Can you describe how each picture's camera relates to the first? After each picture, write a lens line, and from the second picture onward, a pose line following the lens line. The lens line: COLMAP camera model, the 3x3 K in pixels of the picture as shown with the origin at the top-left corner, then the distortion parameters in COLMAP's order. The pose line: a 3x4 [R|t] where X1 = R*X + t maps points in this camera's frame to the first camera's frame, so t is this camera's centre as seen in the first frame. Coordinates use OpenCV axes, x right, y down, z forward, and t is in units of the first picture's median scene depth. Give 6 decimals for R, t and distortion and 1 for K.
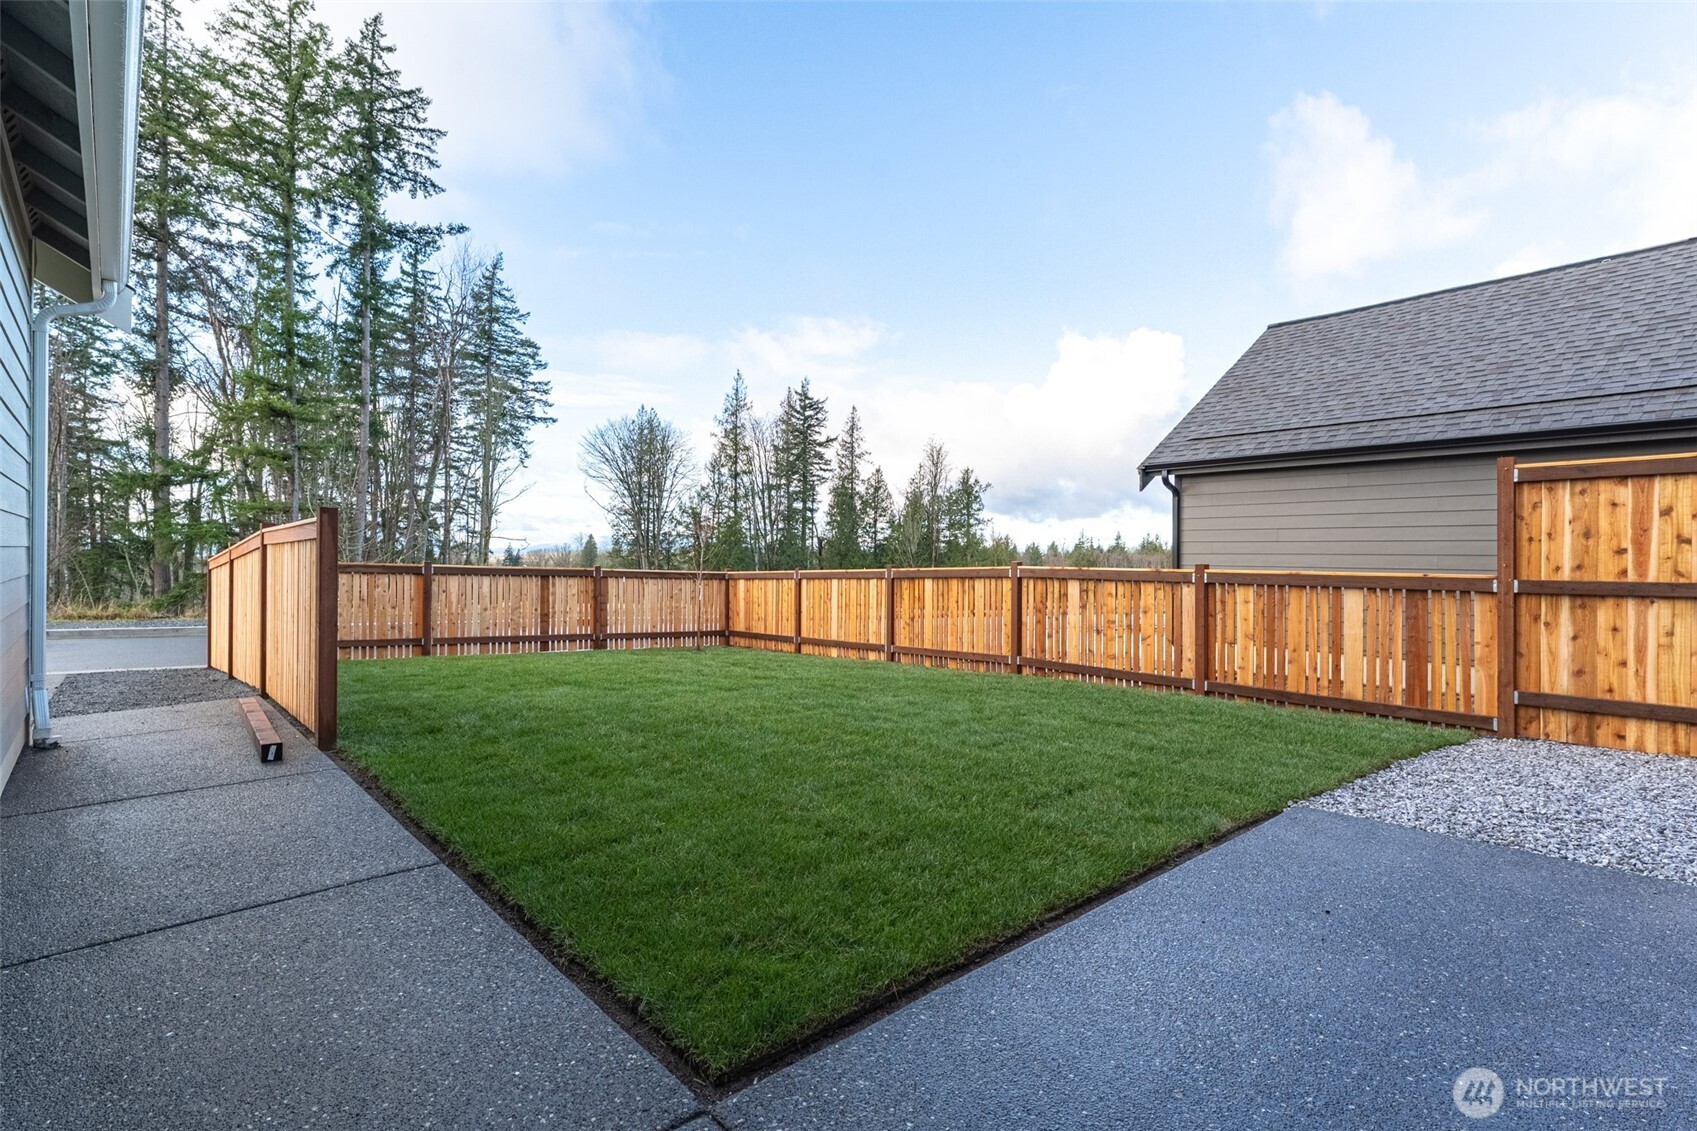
lens RADIAL K [[814.6, 0, 848.5], [0, 814.6, 565.5], [0, 0, 1]] dist [-0.018206, 0.000439]
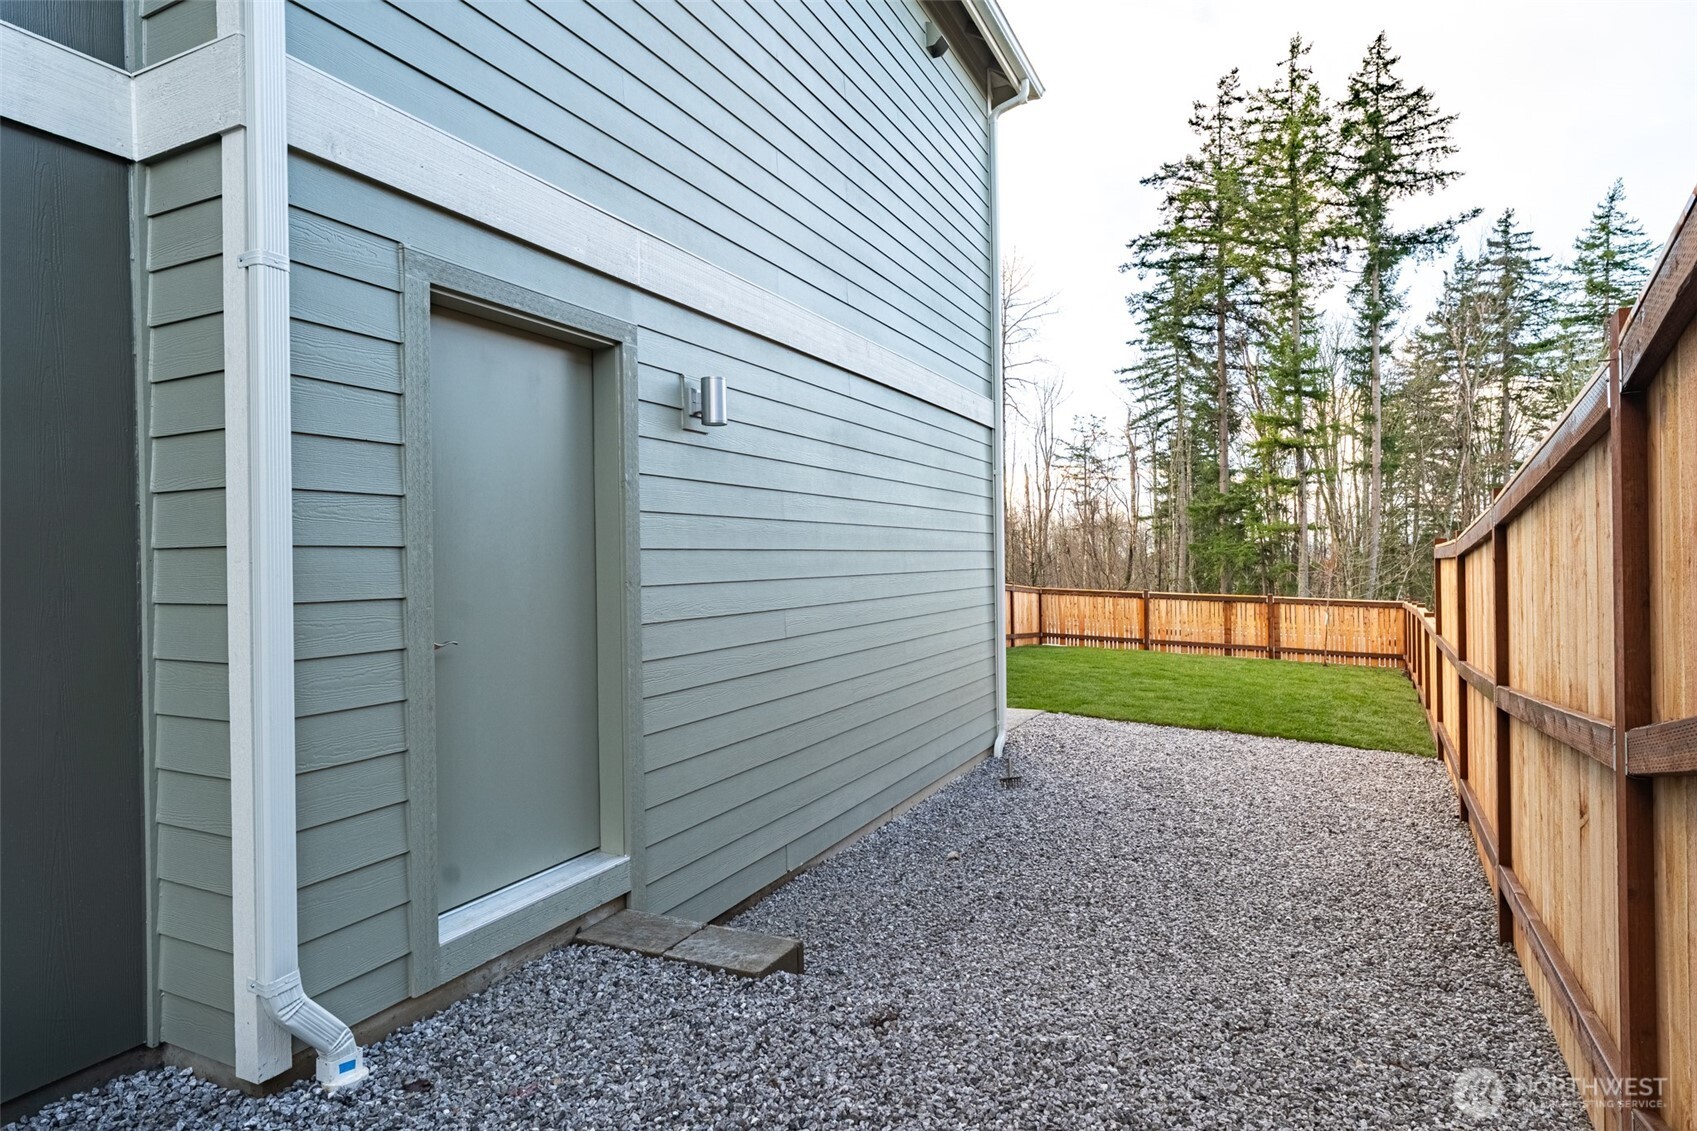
lens RADIAL K [[926.2, 0, 848.5], [0, 926.2, 565.5], [0, 0, 1]] dist [-0.000601, -0.000077]
pose [[0.370391, -0.004940, -0.928863, 0.236696], [-0.000913, 0.999983, -0.005682, -0.010489], [0.928875, 0.002953, 0.370381, -0.048245]]
